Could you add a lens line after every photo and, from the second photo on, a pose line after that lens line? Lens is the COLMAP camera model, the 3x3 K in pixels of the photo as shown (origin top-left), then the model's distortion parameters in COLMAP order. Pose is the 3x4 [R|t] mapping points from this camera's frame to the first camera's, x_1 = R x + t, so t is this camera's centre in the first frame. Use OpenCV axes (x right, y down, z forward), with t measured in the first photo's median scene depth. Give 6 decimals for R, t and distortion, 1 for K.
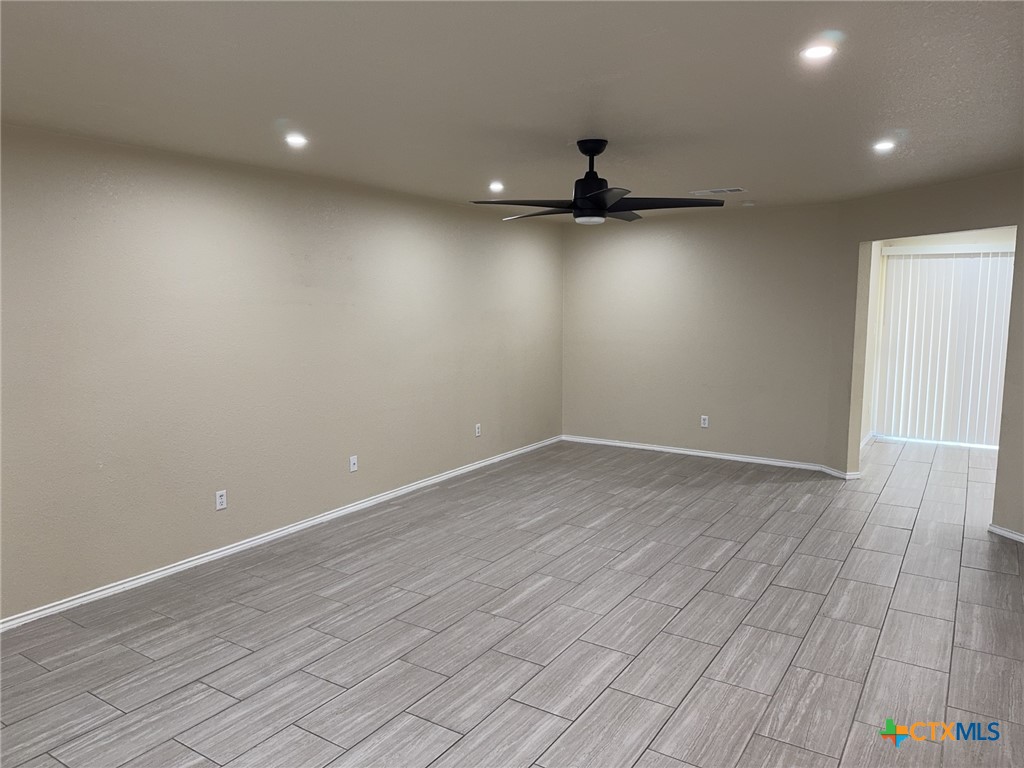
lens RADIAL K [[726.8, 0, 512.0], [0, 726.8, 384.0], [0, 0, 1]] dist [0.001036, 0.000368]
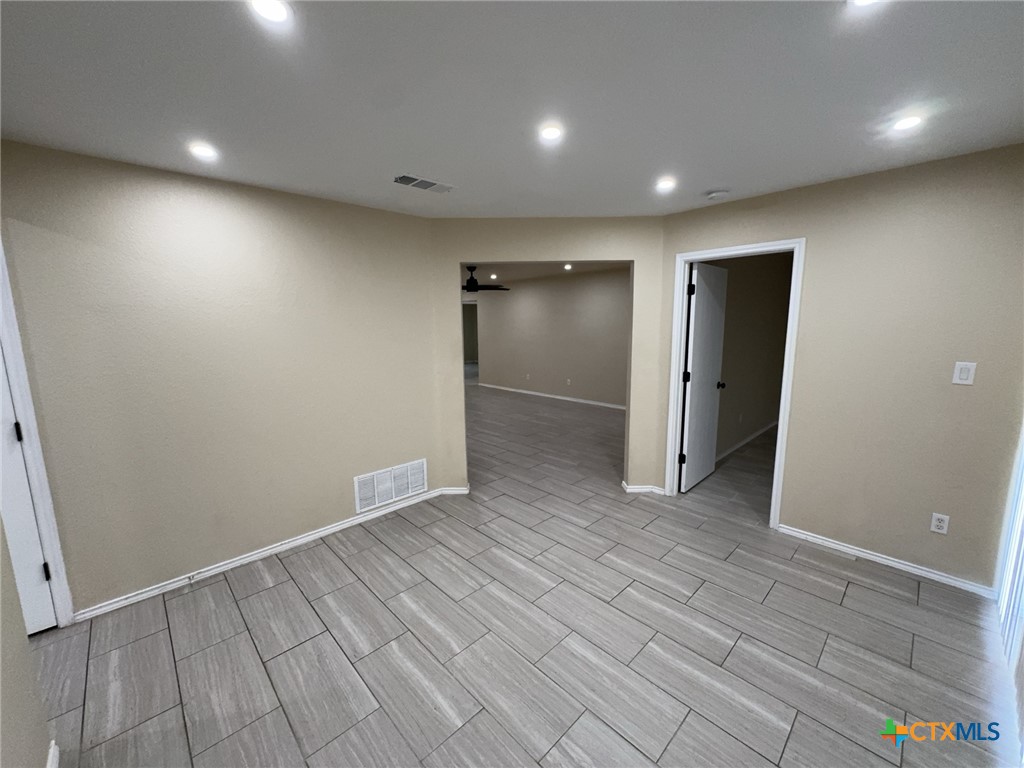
lens RADIAL K [[409.3, 0, 508.2], [0, 409.3, 383.0], [0, 0, 1]] dist [-0.000992, -0.000532]
pose [[-0.237812, 0.149478, -0.959741, 1.207728], [-0.106084, 0.978180, 0.178636, -0.124098], [0.965501, 0.144294, -0.216766, 1.078267]]
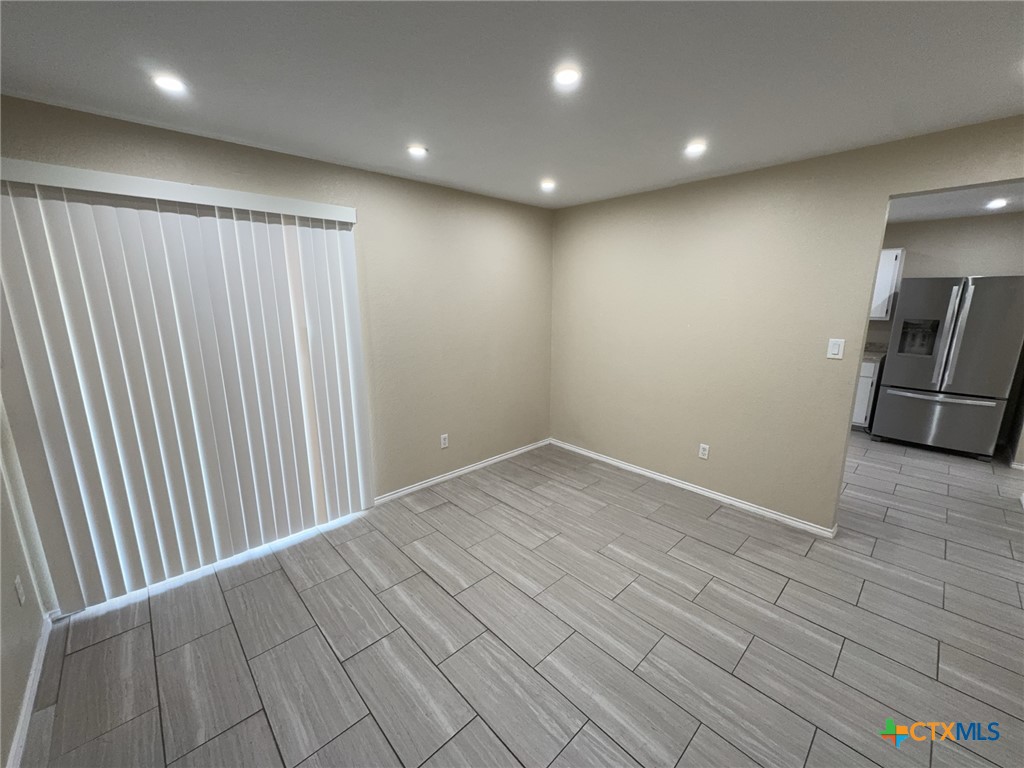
lens RADIAL K [[409.3, 0, 508.2], [0, 409.3, 383.0], [0, 0, 1]] dist [-0.000992, -0.000532]
pose [[0.247943, -0.204544, 0.946935, 0.538844], [0.119587, 0.976443, 0.179606, -0.116640], [-0.961365, 0.068709, 0.266563, 0.991739]]
